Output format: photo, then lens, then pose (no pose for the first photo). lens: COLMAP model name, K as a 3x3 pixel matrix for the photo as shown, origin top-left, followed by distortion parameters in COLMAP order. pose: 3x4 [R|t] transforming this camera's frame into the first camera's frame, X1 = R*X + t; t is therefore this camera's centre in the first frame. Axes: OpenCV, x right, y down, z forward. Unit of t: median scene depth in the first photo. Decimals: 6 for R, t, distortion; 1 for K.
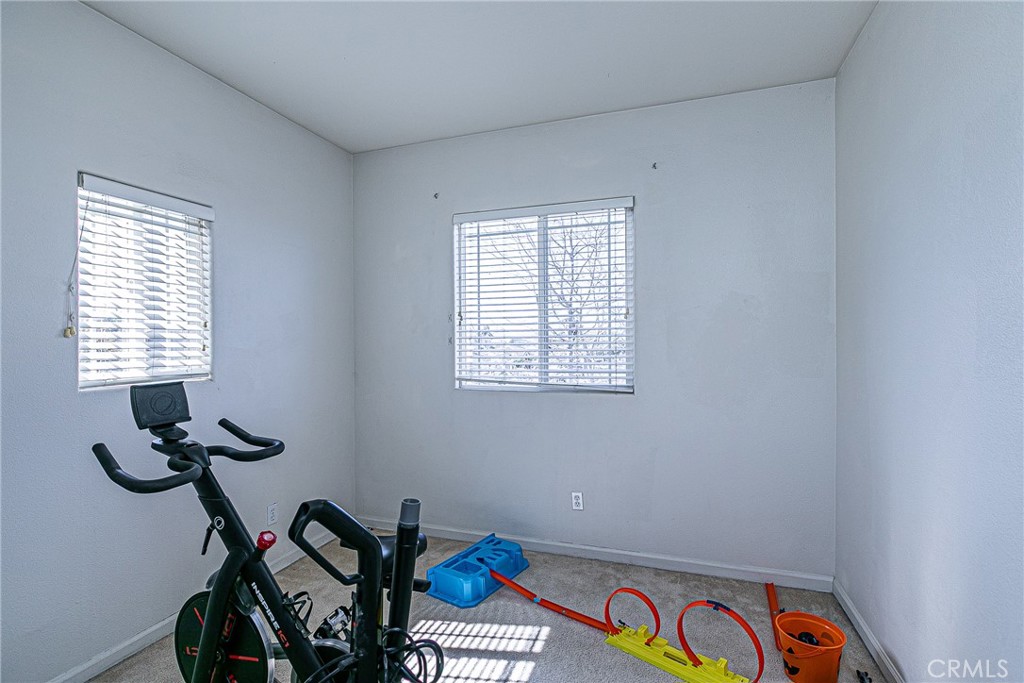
lens RADIAL K [[479.2, 0, 533.0], [0, 479.2, 334.9], [0, 0, 1]] dist [-0.001066, -0.001279]
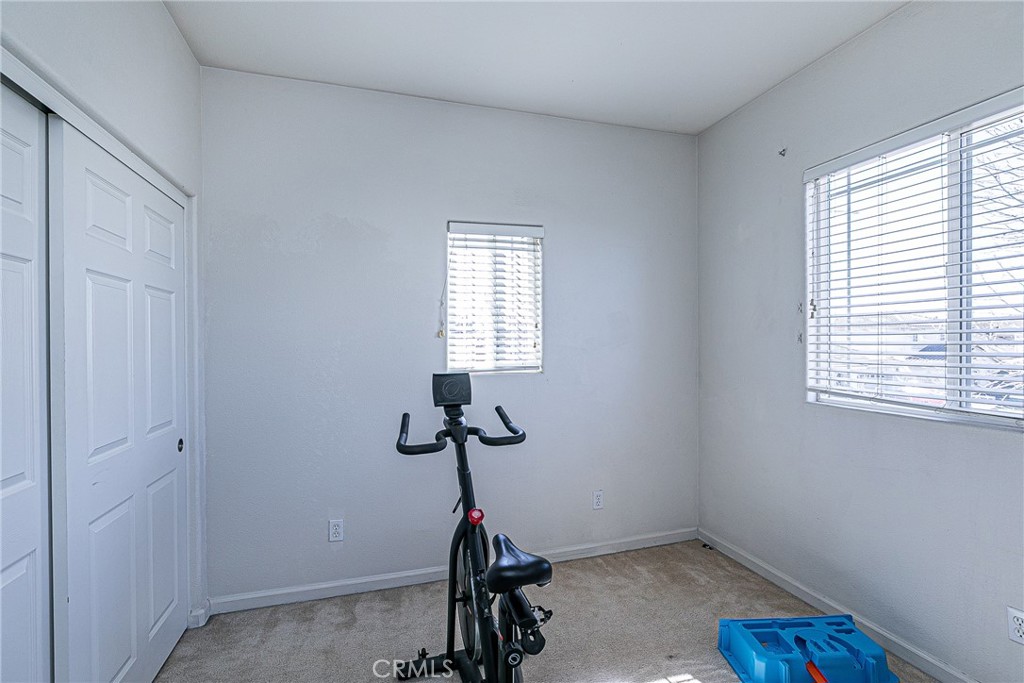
lens RADIAL K [[479.2, 0, 511.1], [0, 479.2, 339.9], [0, 0, 1]] dist [-0.001066, -0.001279]
pose [[0.568935, 0.001949, -0.822380, 0.253031], [0.014717, 0.999813, 0.012551, -0.002149], [0.822251, -0.019243, 0.568800, 0.252464]]
